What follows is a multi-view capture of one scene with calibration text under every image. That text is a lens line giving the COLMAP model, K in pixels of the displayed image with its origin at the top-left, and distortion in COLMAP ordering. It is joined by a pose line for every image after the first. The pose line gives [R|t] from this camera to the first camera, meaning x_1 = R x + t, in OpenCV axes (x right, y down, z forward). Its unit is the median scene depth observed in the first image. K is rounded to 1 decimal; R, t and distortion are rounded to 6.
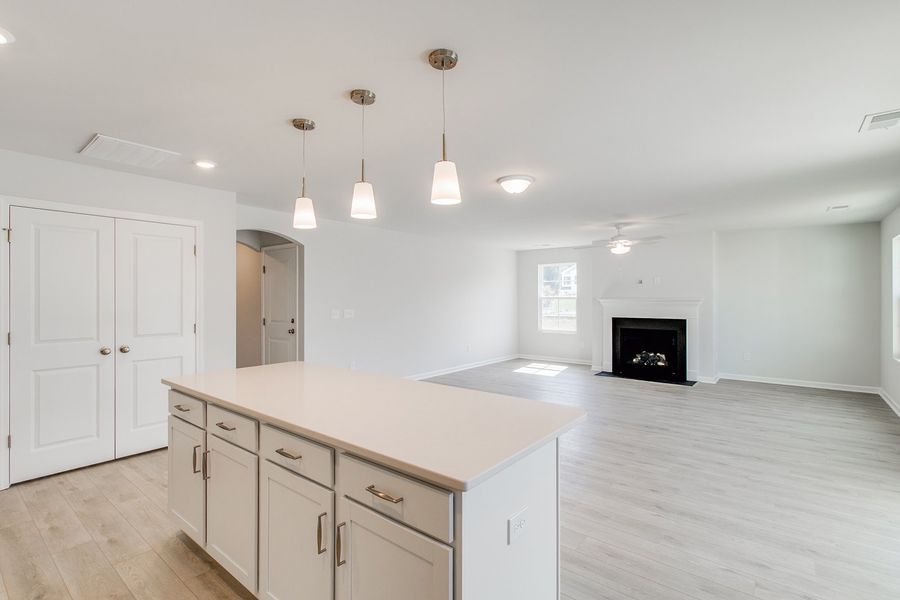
lens RADIAL K [[422.3, 0, 450.0], [0, 422.3, 300.0], [0, 0, 1]] dist [-0.001671, 0.000285]
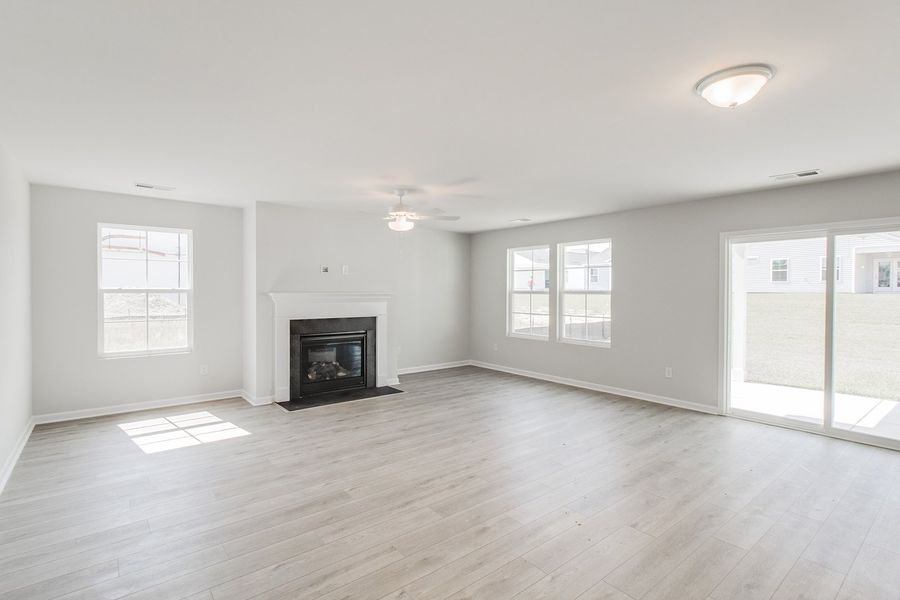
lens RADIAL K [[422.3, 0, 450.0], [0, 422.3, 300.0], [0, 0, 1]] dist [-0.001671, 0.000285]
pose [[0.207448, -0.014896, 0.978133, -0.256664], [-0.002280, 0.999874, 0.015711, -0.002185], [-0.978243, -0.005490, 0.207388, 0.684091]]
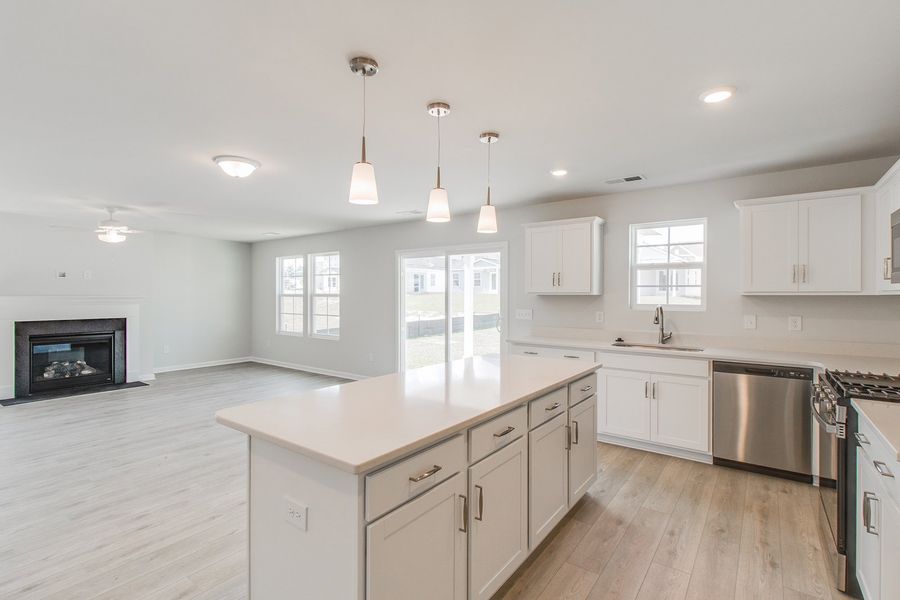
lens RADIAL K [[418.2, 0, 450.0], [0, 418.2, 300.0], [0, 0, 1]] dist [0.001406, -0.000291]
pose [[-0.043463, -0.006618, 0.999033, -0.409064], [0.000606, 0.999978, 0.006651, 0.000163], [-0.999055, 0.000894, -0.043458, 0.324906]]
